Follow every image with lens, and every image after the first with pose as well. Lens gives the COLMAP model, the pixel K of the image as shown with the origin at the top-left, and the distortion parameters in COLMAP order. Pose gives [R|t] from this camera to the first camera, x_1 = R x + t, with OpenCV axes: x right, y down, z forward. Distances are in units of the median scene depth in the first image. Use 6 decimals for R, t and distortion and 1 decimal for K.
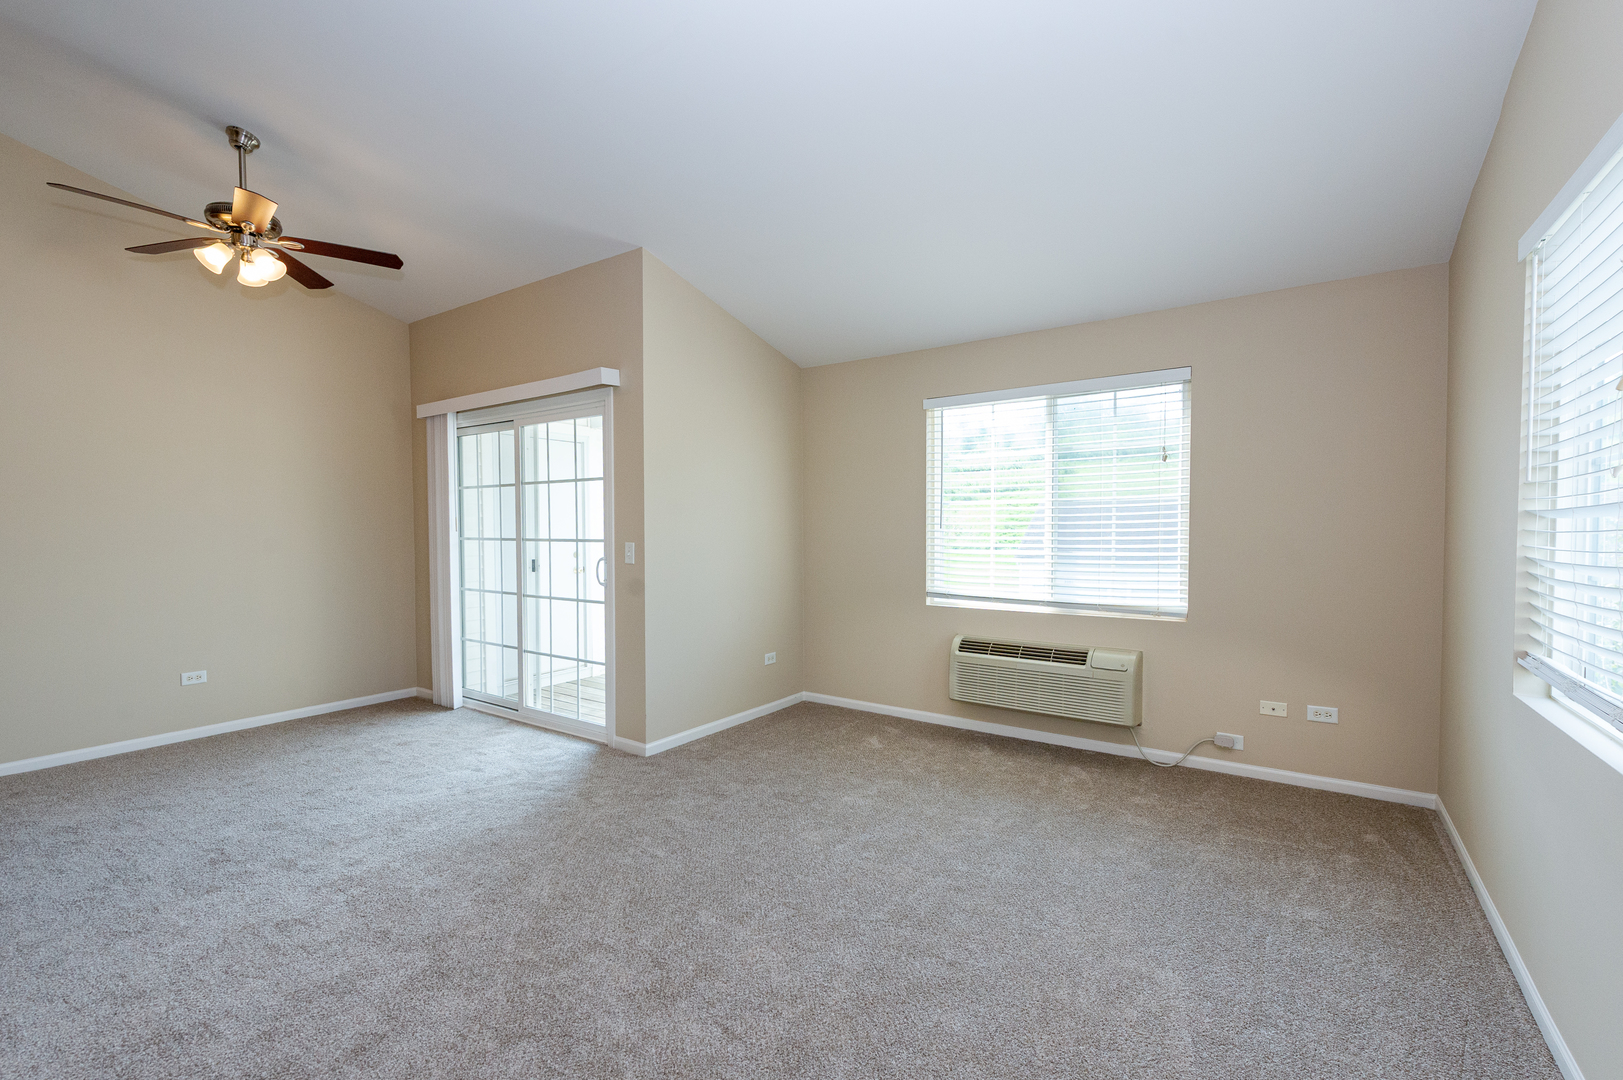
lens RADIAL K [[676.1, 0, 809.1], [0, 676.1, 561.8], [0, 0, 1]] dist [-0.013171, -0.000147]
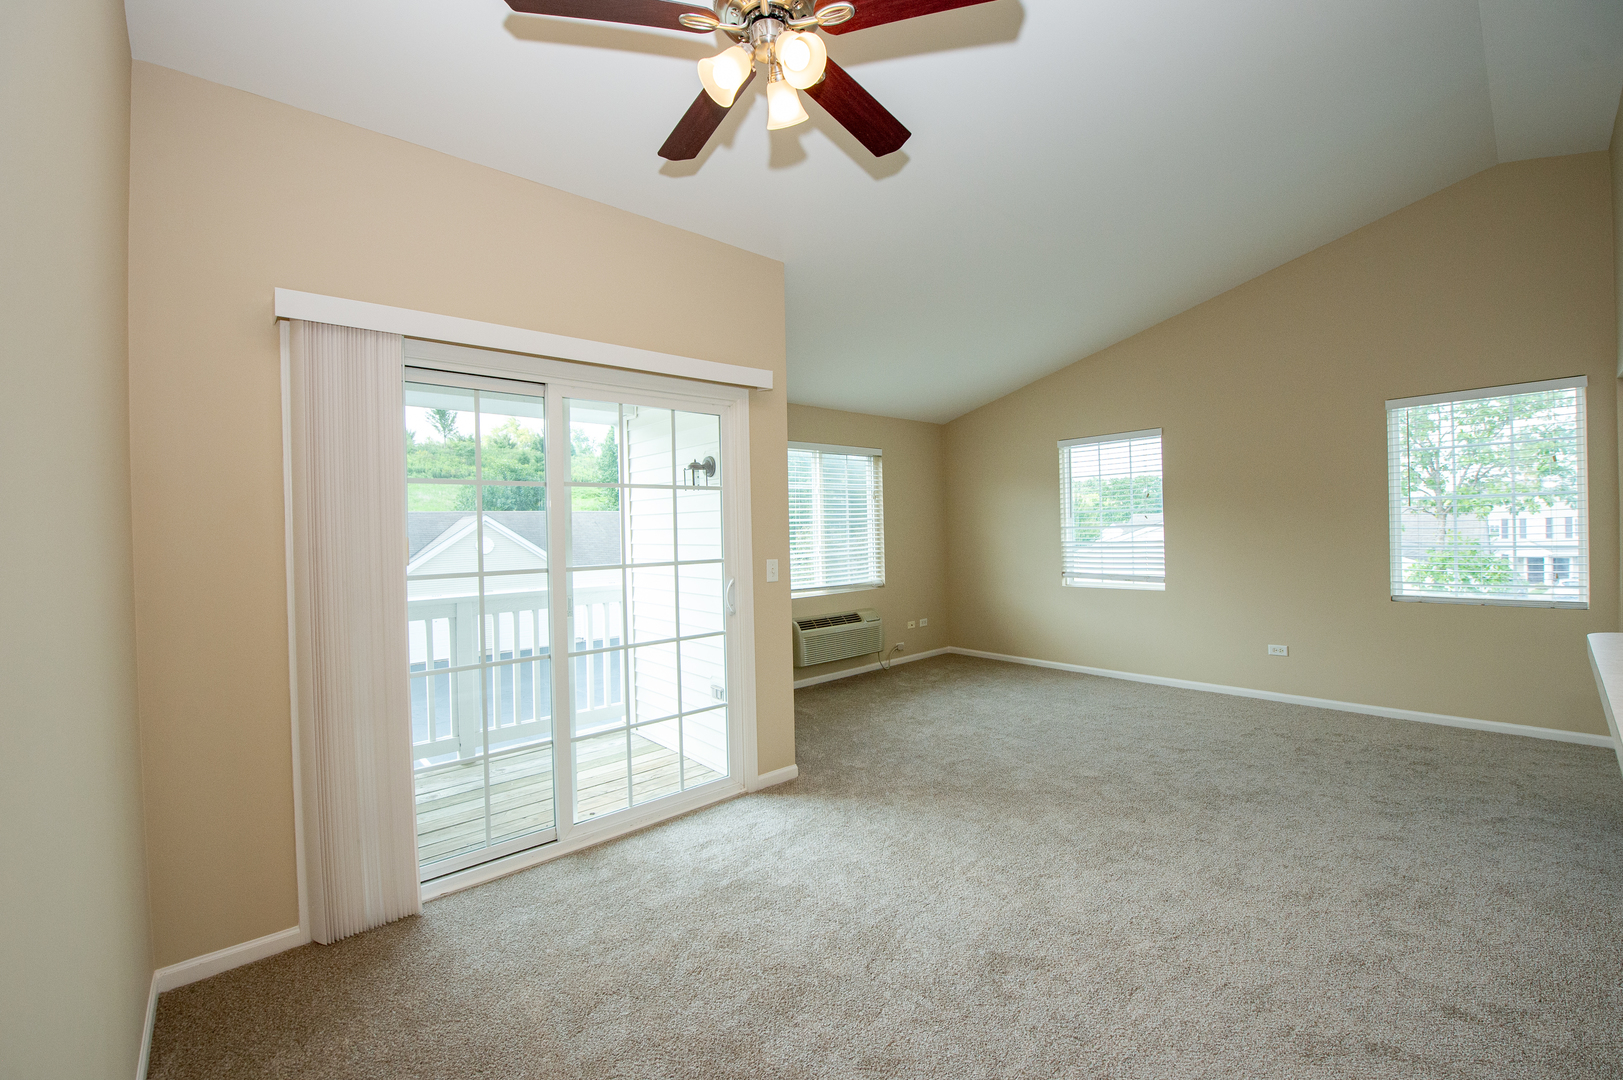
lens RADIAL K [[676.2, 0, 811.5], [0, 676.2, 540.0], [0, 0, 1]] dist [-0.002282, -0.000237]
pose [[0.231117, -0.019490, 0.972731, -1.168335], [0.076980, 0.997031, 0.001687, -0.051855], [-0.969876, 0.074491, 0.231931, 0.710649]]
